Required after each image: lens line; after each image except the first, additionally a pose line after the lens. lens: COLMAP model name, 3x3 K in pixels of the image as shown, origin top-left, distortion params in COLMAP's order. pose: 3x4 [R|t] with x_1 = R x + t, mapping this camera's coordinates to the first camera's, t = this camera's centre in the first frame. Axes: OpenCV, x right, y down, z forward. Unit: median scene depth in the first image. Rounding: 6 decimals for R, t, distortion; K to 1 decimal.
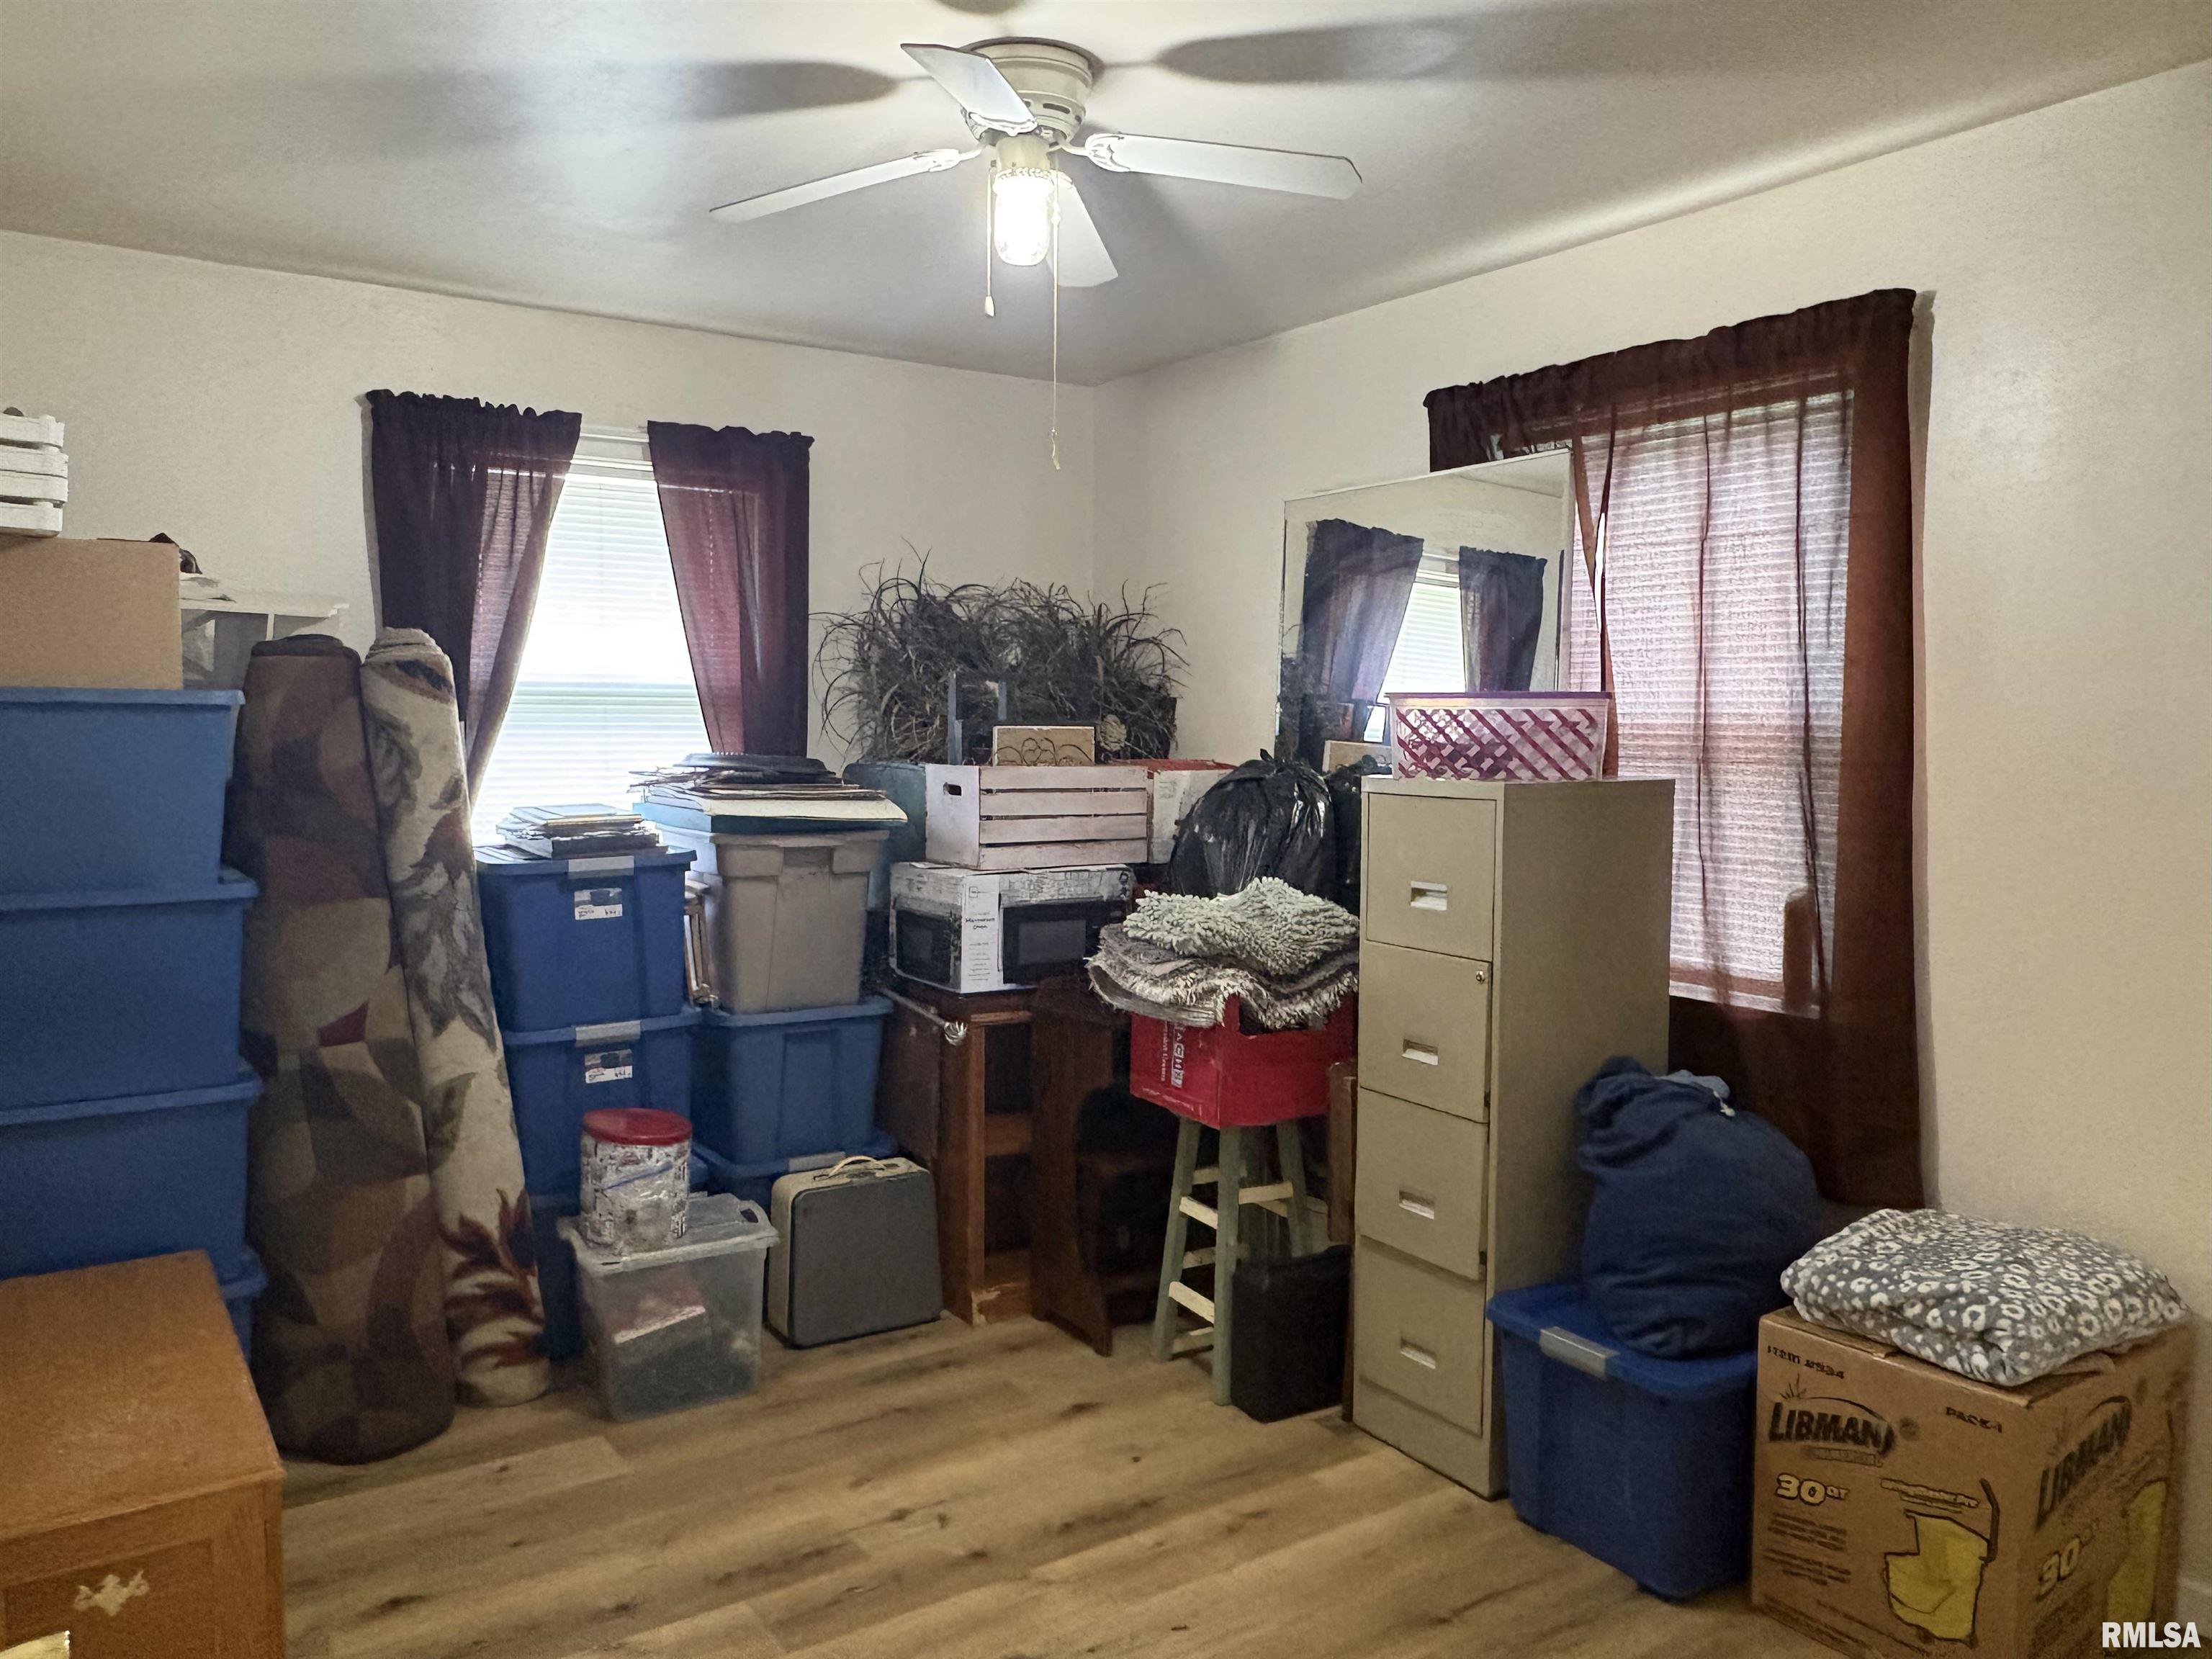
lens RADIAL K [[1623.6, 0, 1090.5], [0, 1623.6, 839.6], [0, 0, 1]] dist [-0.003922, 0.003183]
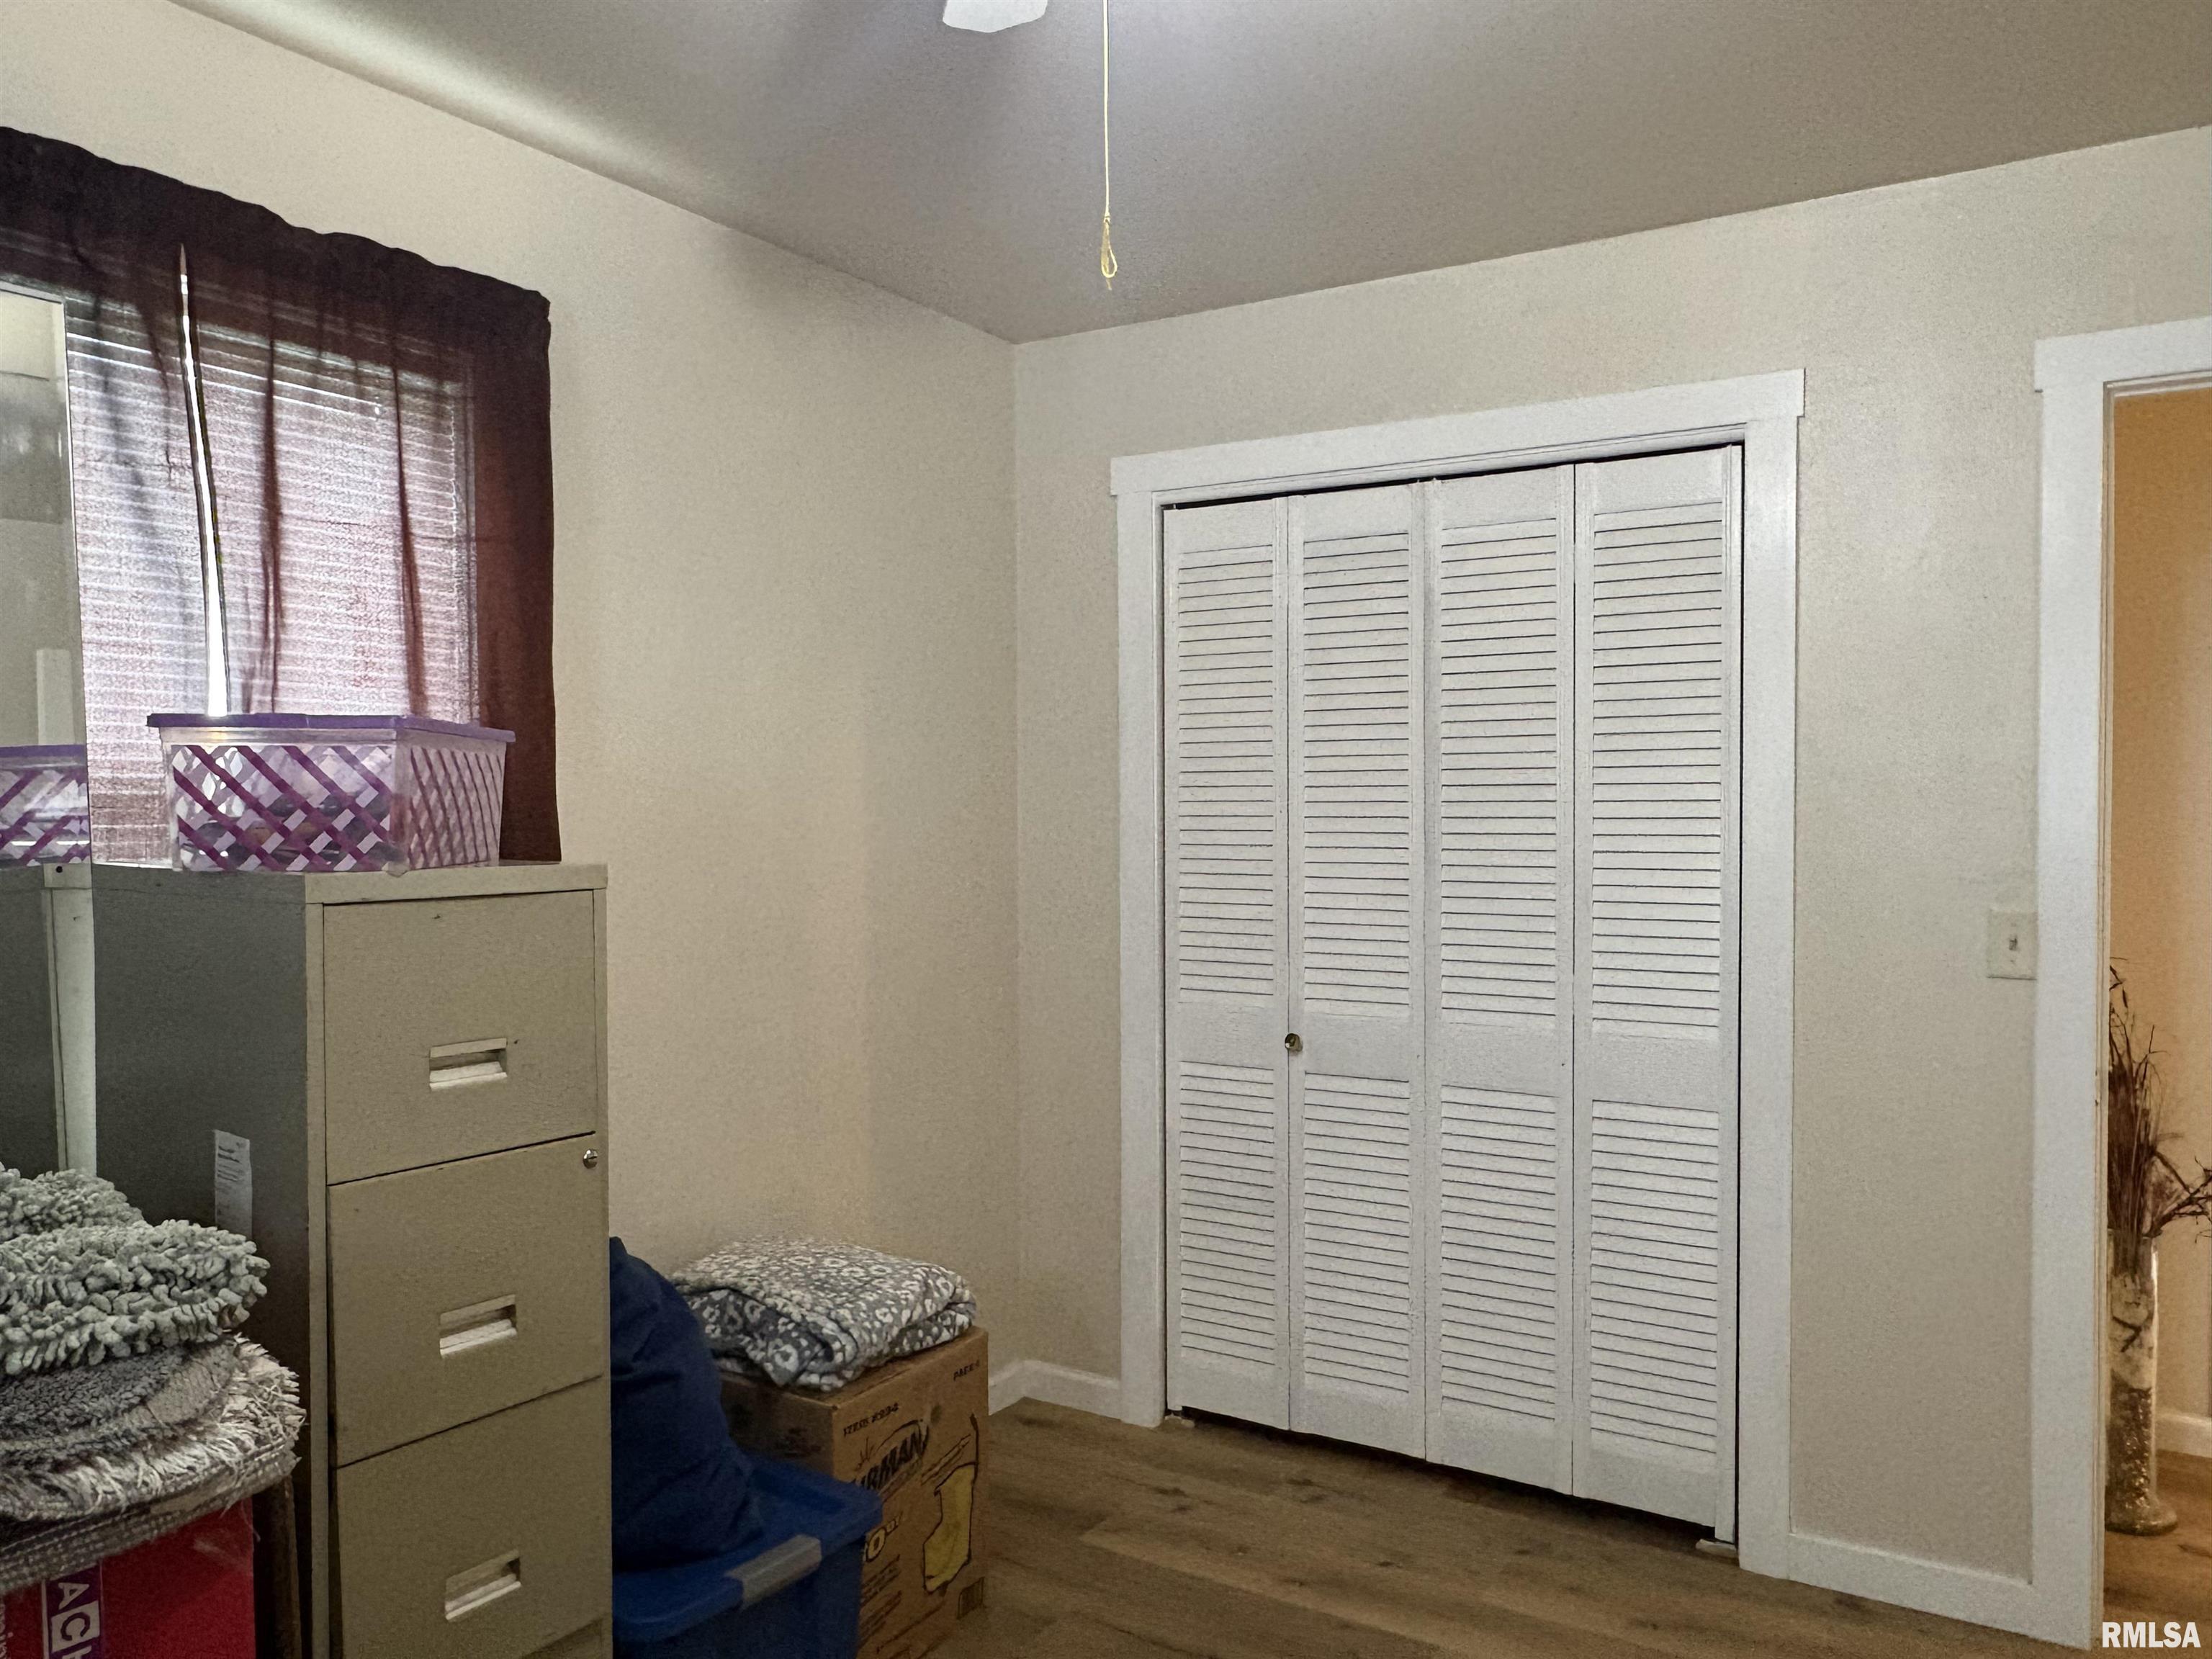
lens RADIAL K [[1623.6, 0, 1090.5], [0, 1623.6, 839.6], [0, 0, 1]] dist [-0.003922, 0.003183]
pose [[-0.403083, -0.023583, 0.914859, -0.422310], [0.065048, 0.996401, 0.054345, -0.063894], [-0.912849, 0.081415, -0.400099, 1.017173]]
